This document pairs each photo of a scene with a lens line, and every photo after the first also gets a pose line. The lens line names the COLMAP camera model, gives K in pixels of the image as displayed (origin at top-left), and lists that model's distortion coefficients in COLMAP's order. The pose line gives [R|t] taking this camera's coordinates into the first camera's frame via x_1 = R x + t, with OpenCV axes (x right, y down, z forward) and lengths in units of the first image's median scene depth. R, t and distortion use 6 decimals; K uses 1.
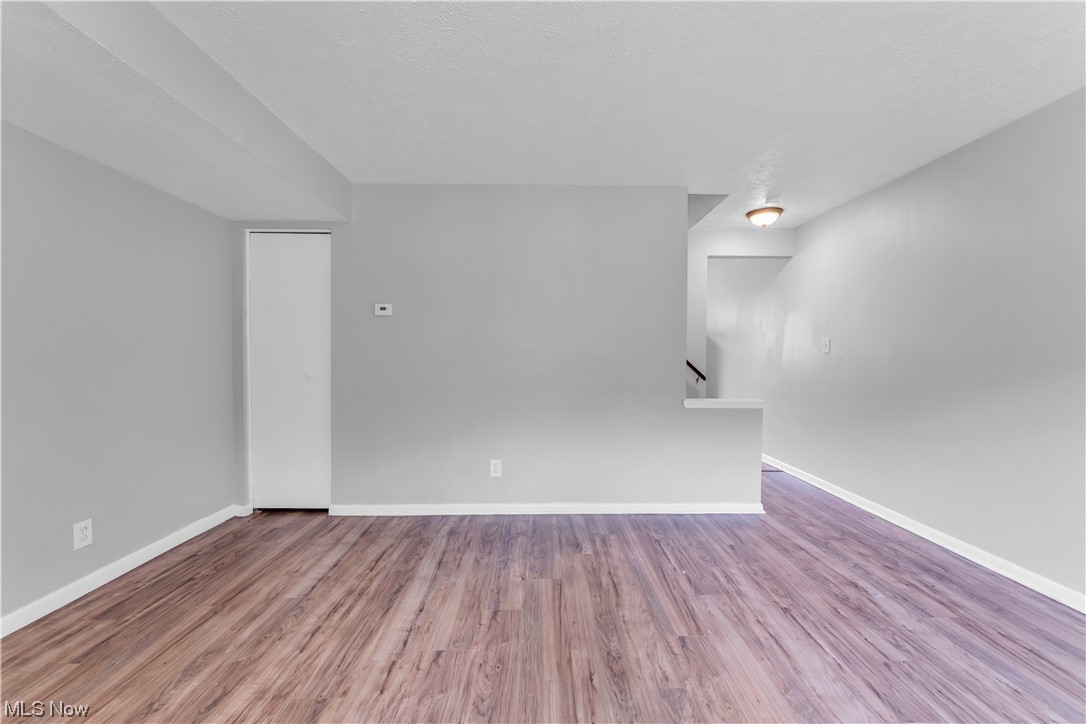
lens RADIAL K [[435.9, 0, 543.0], [0, 435.9, 362.0], [0, 0, 1]] dist [-0.000571, -0.000007]
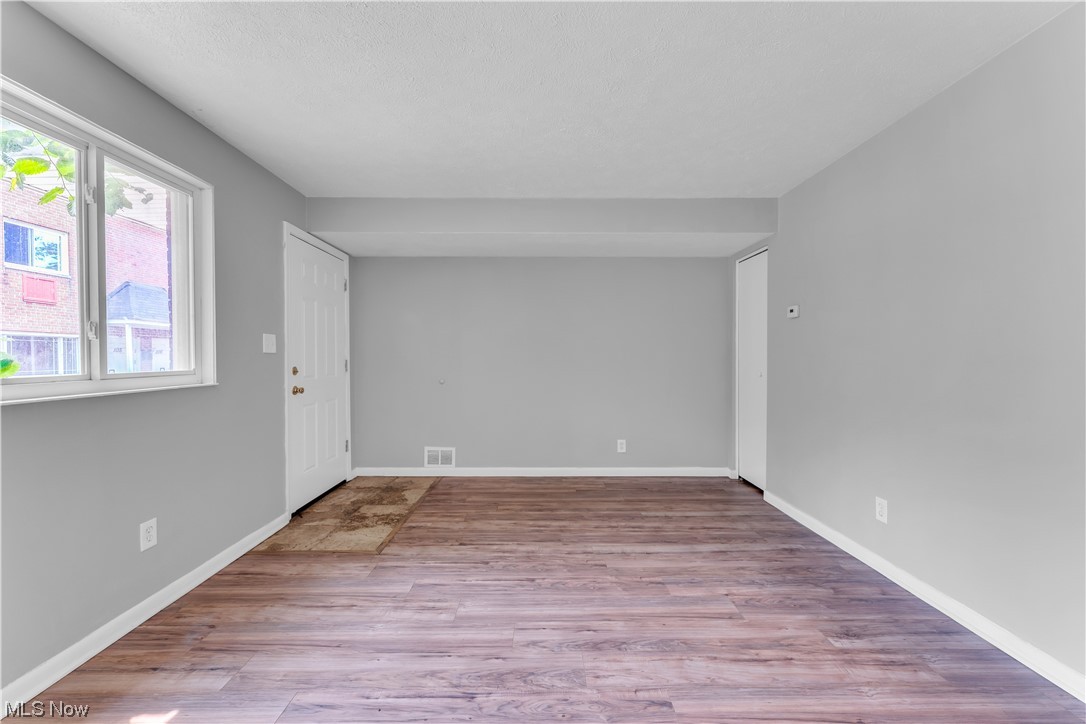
lens RADIAL K [[435.9, 0, 543.0], [0, 435.9, 362.0], [0, 0, 1]] dist [-0.000571, -0.000007]
pose [[-0.002787, 0.013734, -0.999902, 0.936629], [-0.015249, 0.999789, 0.013775, -0.013824], [0.999880, 0.015286, -0.002577, 0.628249]]
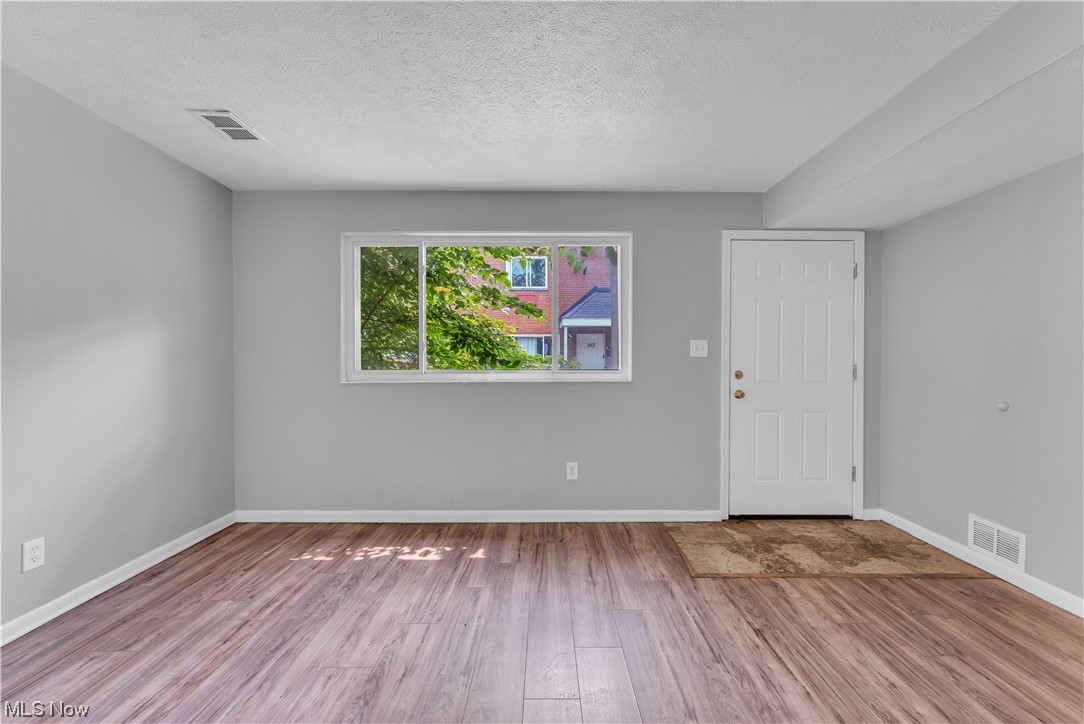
lens RADIAL K [[433.4, 0, 542.0], [0, 433.4, 362.0], [0, 0, 1]] dist [0.001266, 0.000125]
pose [[-0.999960, -0.000169, 0.008906, 0.107695], [0.000024, 0.999767, 0.021603, -0.025306], [-0.008907, 0.021603, -0.999727, 1.263527]]
